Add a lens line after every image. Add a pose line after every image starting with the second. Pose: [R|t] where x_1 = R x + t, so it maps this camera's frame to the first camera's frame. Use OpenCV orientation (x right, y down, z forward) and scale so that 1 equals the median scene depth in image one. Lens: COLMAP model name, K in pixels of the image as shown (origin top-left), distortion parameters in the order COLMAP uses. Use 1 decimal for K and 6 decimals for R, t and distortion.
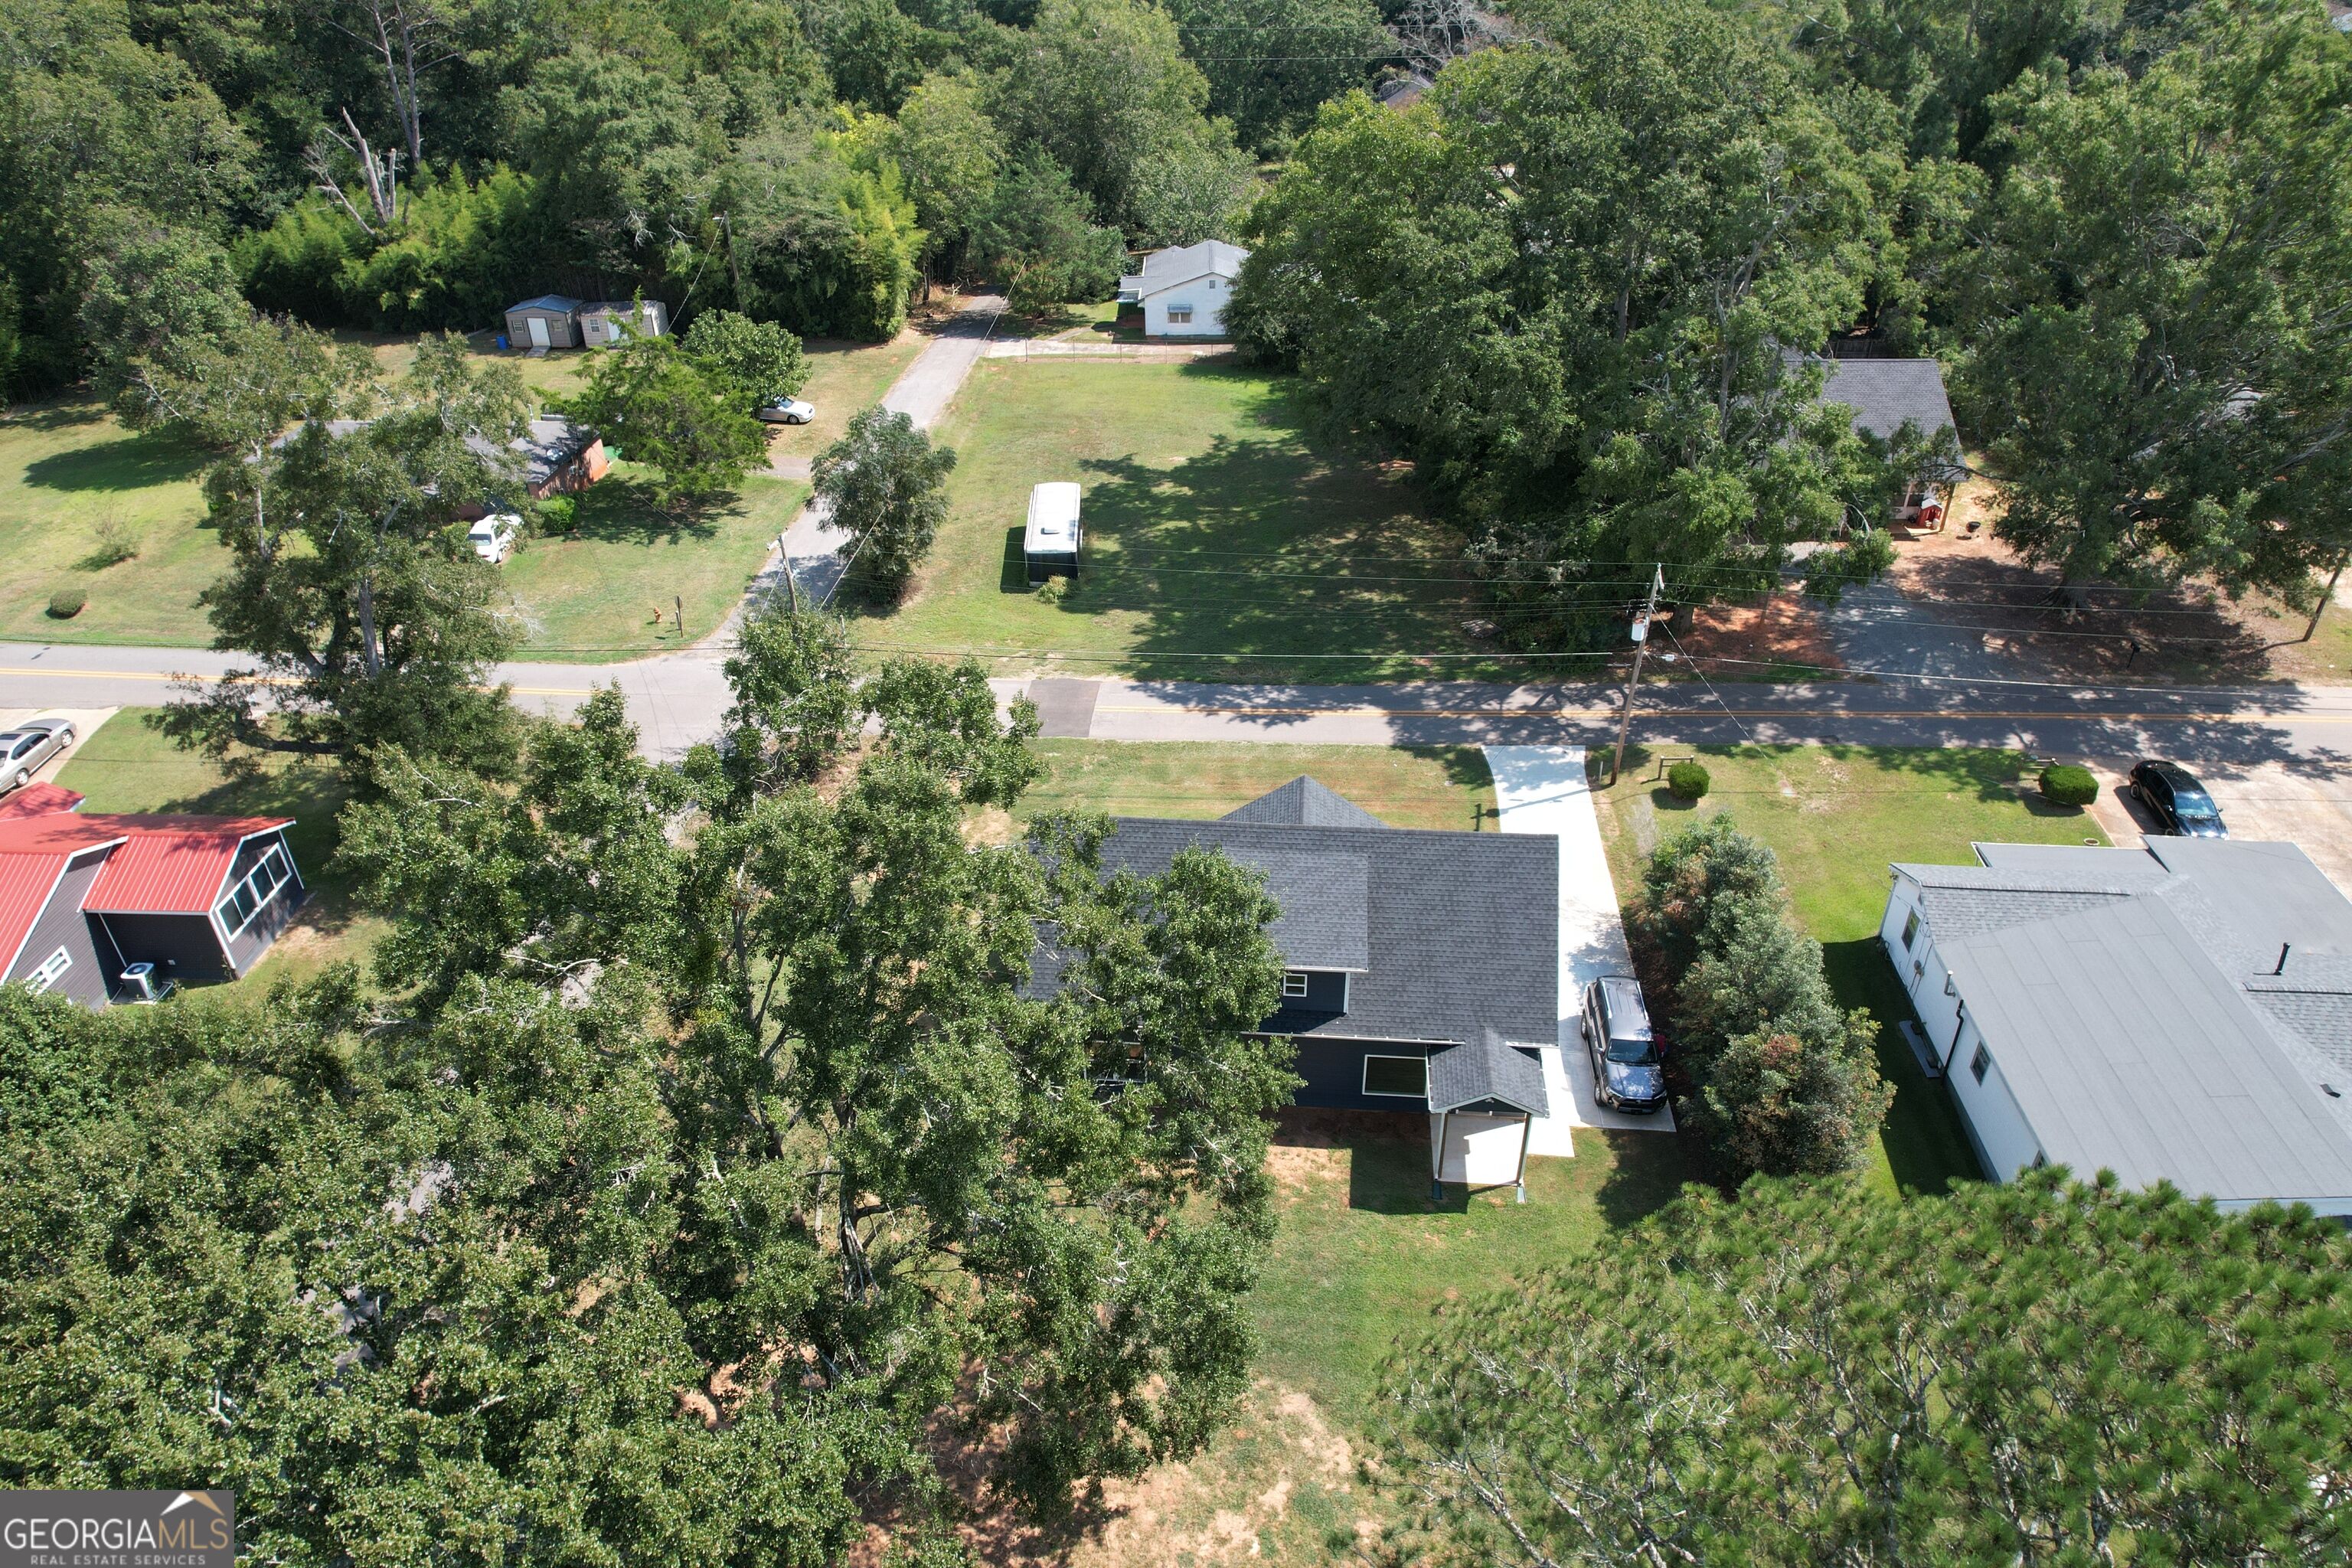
lens RADIAL K [[1501.4, 0, 1175.3], [0, 1501.4, 793.8], [0, 0, 1]] dist [-0.071718, 0.061841]
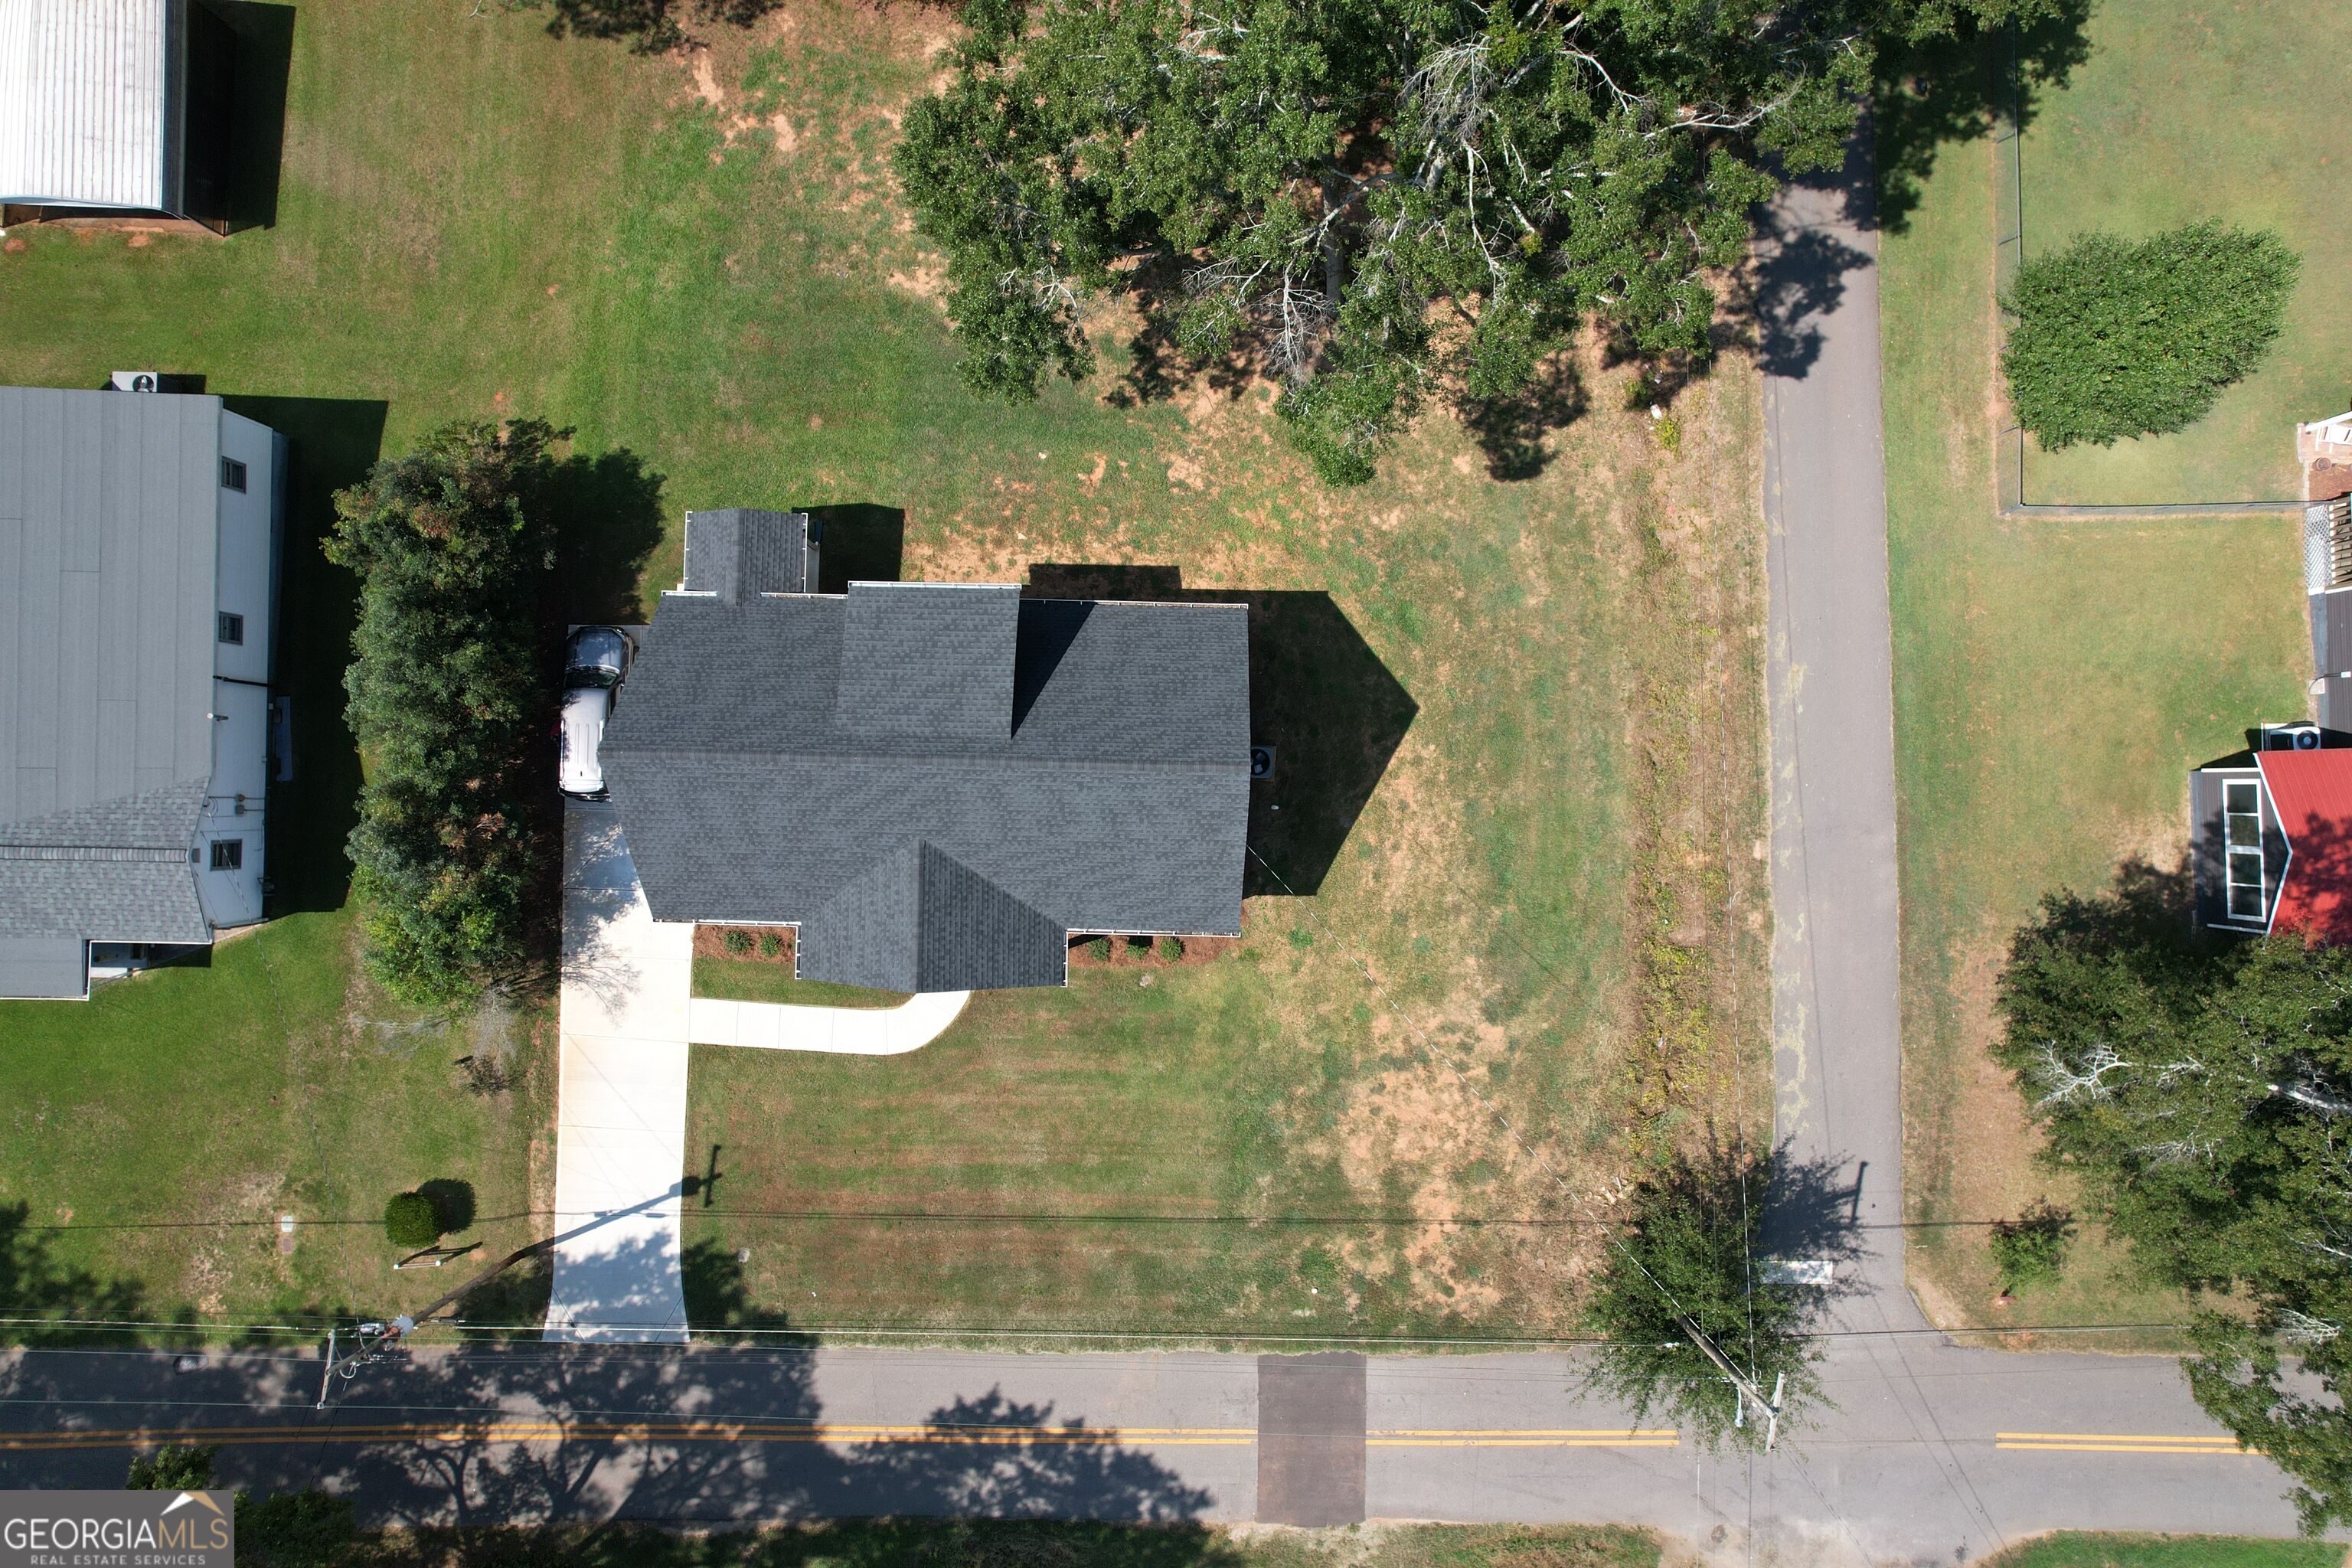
lens RADIAL K [[1501.4, 0, 1175.7], [0, 1501.4, 780.6], [0, 0, 1]] dist [-0.071718, 0.061841]
pose [[-0.997686, 0.067490, 0.008253, -0.043305], [-0.029318, -0.536532, 0.843370, -0.459104], [0.061347, 0.841177, 0.537269, 0.404360]]
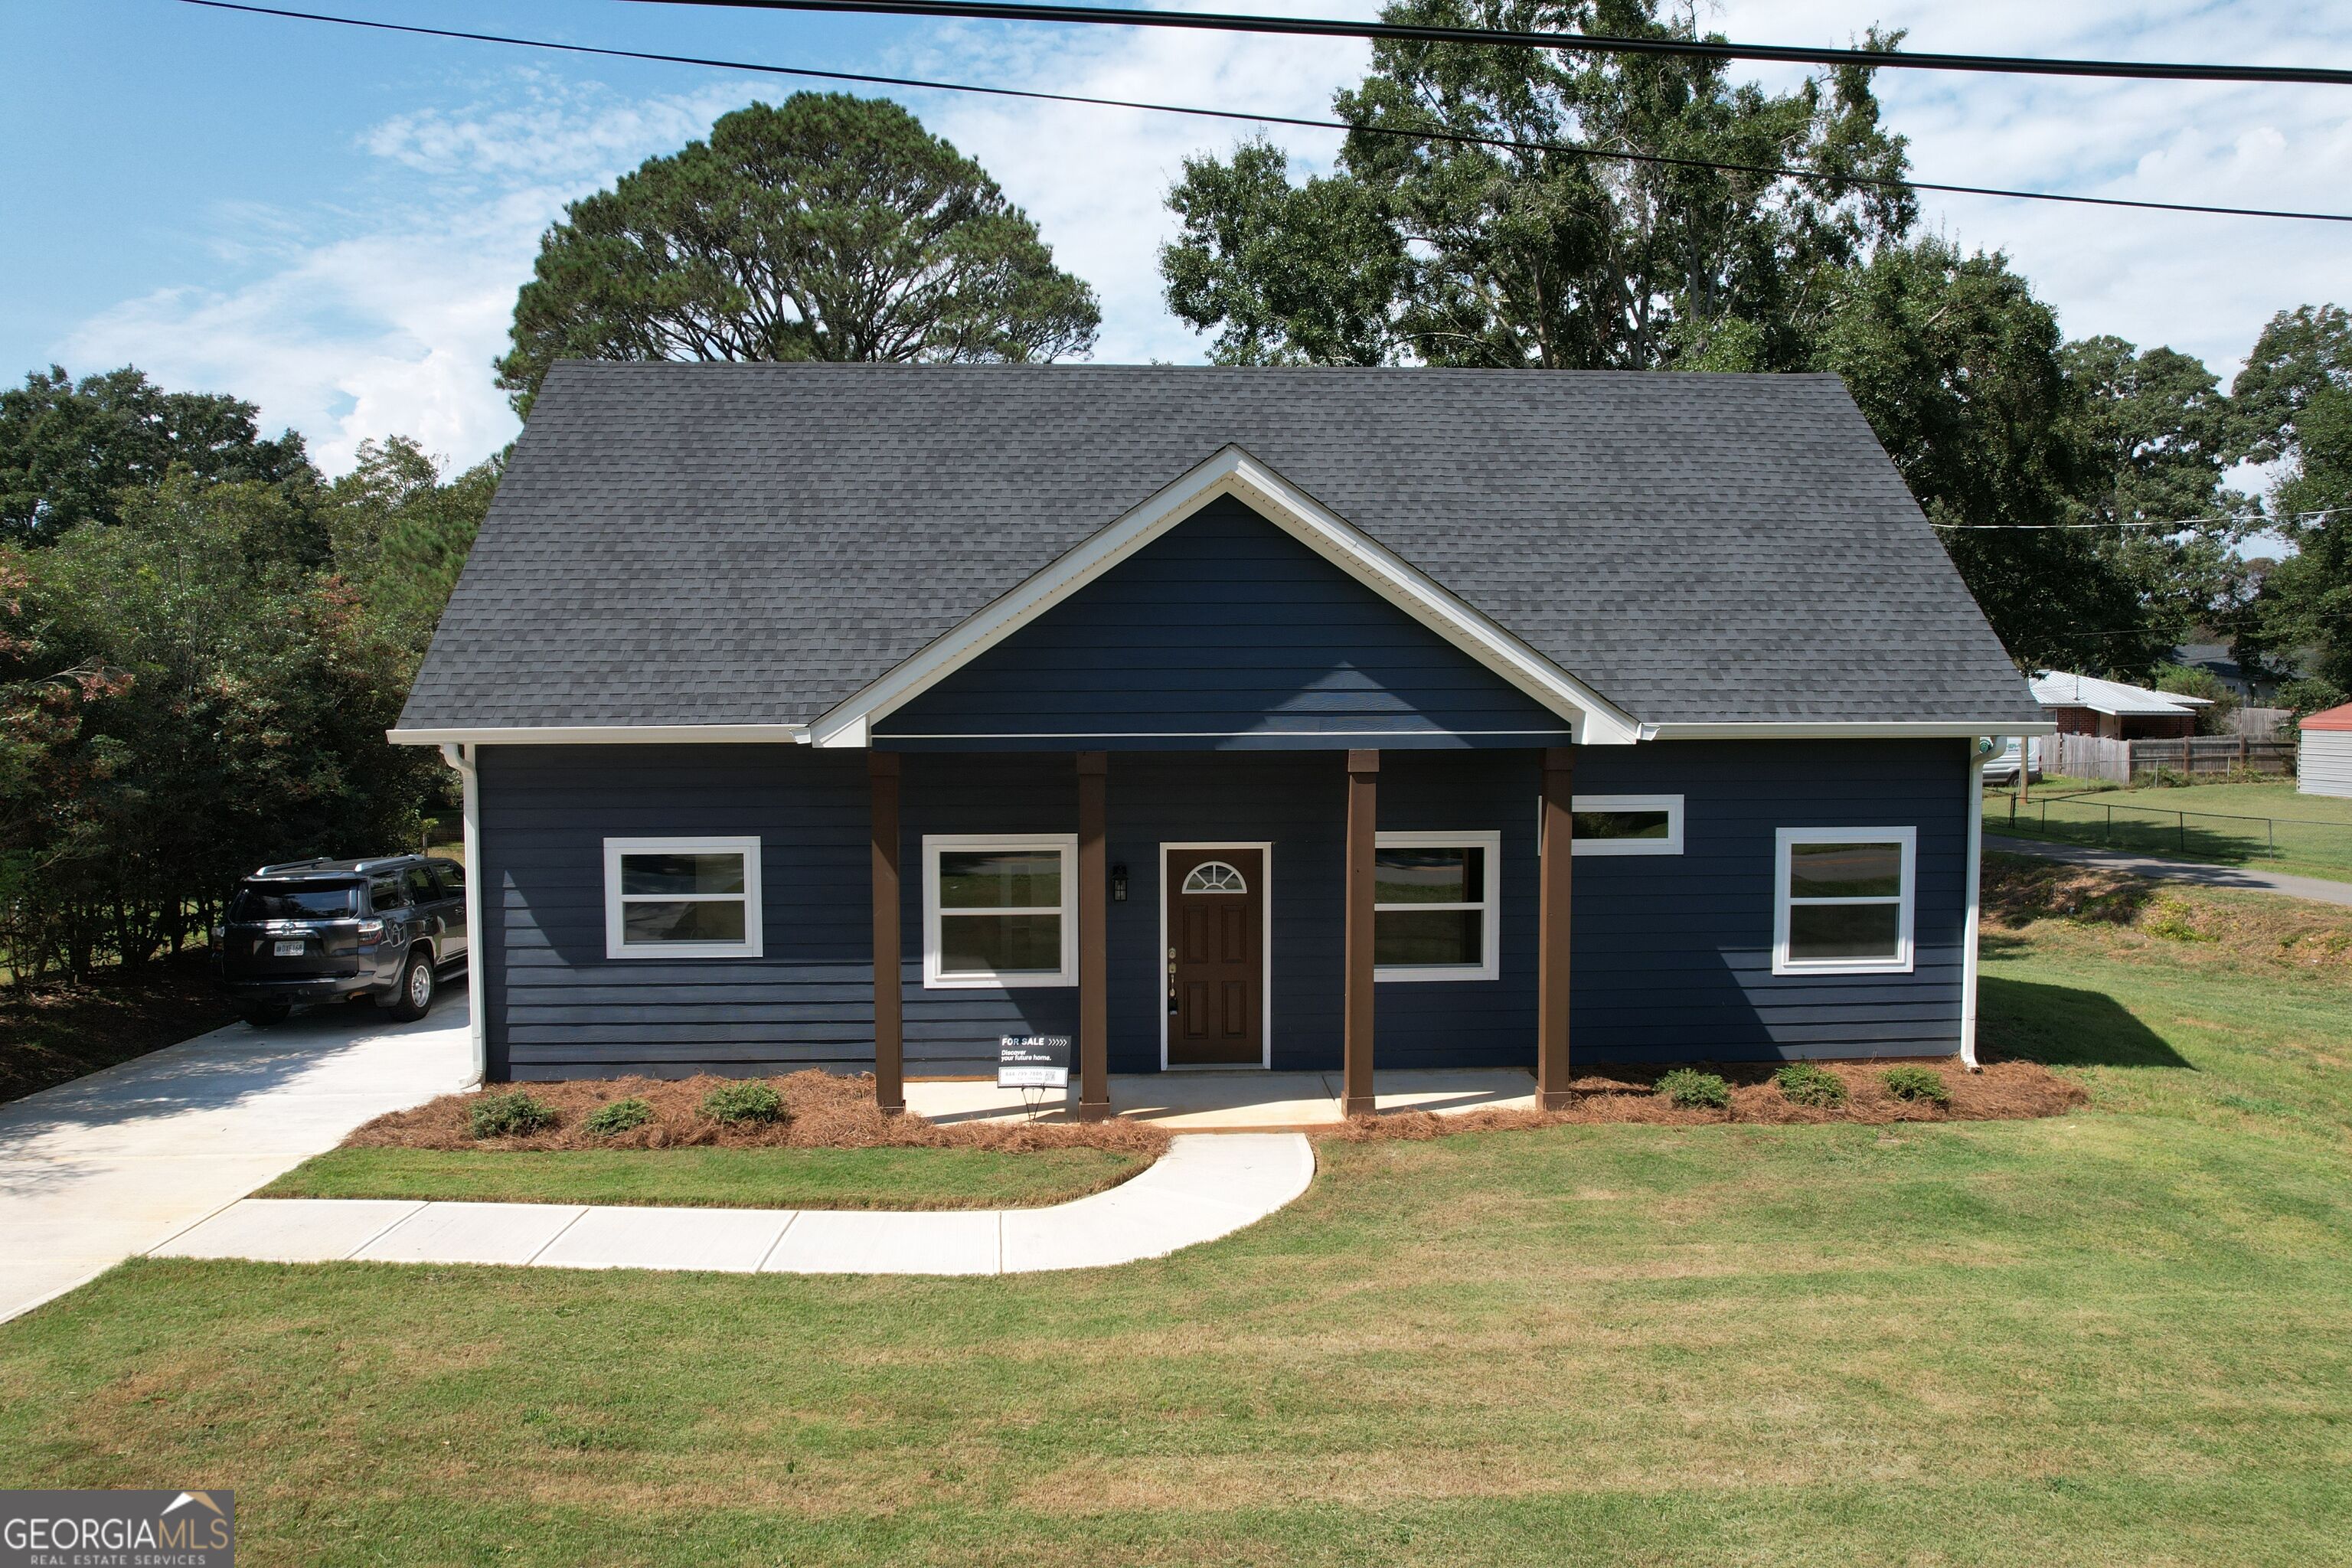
lens RADIAL K [[1501.4, 0, 1173.4], [0, 1501.4, 783.3], [0, 0, 1]] dist [-0.071718, 0.061841]
pose [[-0.988561, 0.021324, -0.149307, 0.104770], [-0.071008, 0.807569, 0.585483, -0.085909], [0.133061, 0.589387, -0.796817, 0.957609]]
